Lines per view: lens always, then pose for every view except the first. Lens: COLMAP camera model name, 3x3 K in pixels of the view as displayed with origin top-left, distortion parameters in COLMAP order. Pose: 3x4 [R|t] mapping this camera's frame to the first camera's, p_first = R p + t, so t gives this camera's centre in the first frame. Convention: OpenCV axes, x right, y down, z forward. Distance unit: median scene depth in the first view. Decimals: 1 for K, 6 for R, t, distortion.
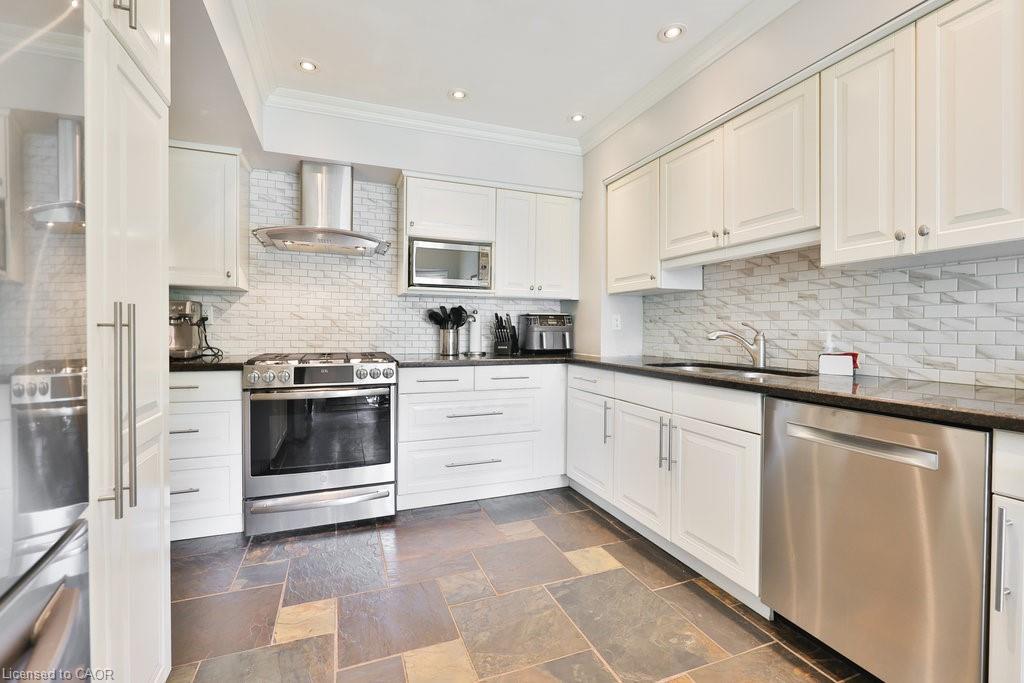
lens RADIAL K [[438.9, 0, 518.0], [0, 438.9, 325.6], [0, 0, 1]] dist [0.000198, -0.000029]
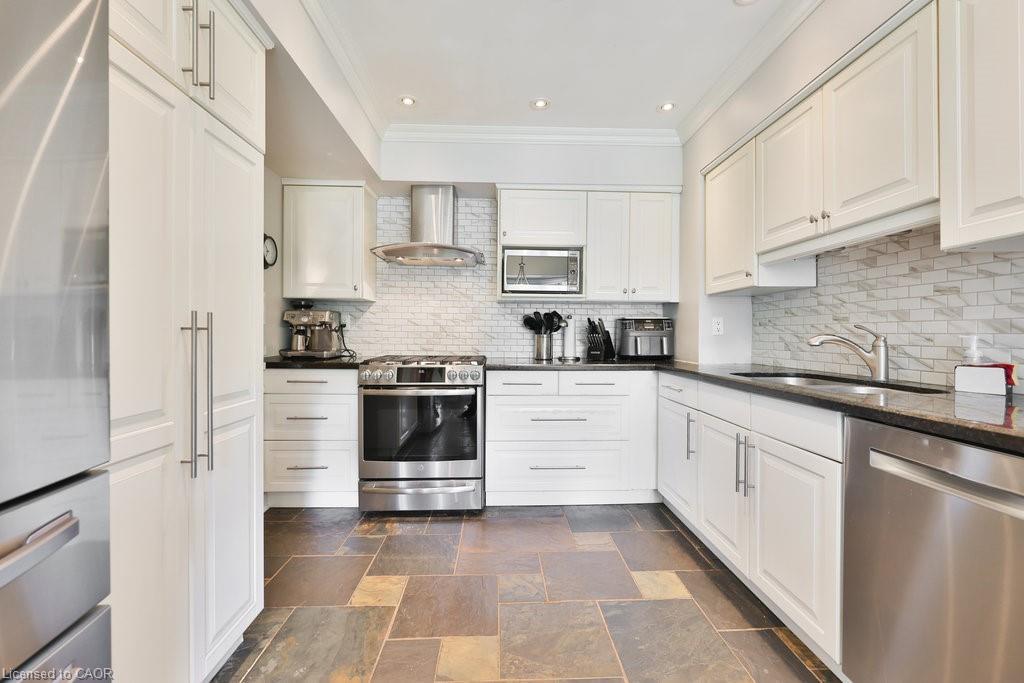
lens RADIAL K [[435.4, 0, 509.7], [0, 435.4, 327.9], [0, 0, 1]] dist [0.000504, -0.000176]
pose [[0.947352, -0.005664, -0.320145, 0.123883], [0.002873, 0.999954, -0.009189, 0.003491], [0.320182, 0.007786, 0.947324, 0.024377]]
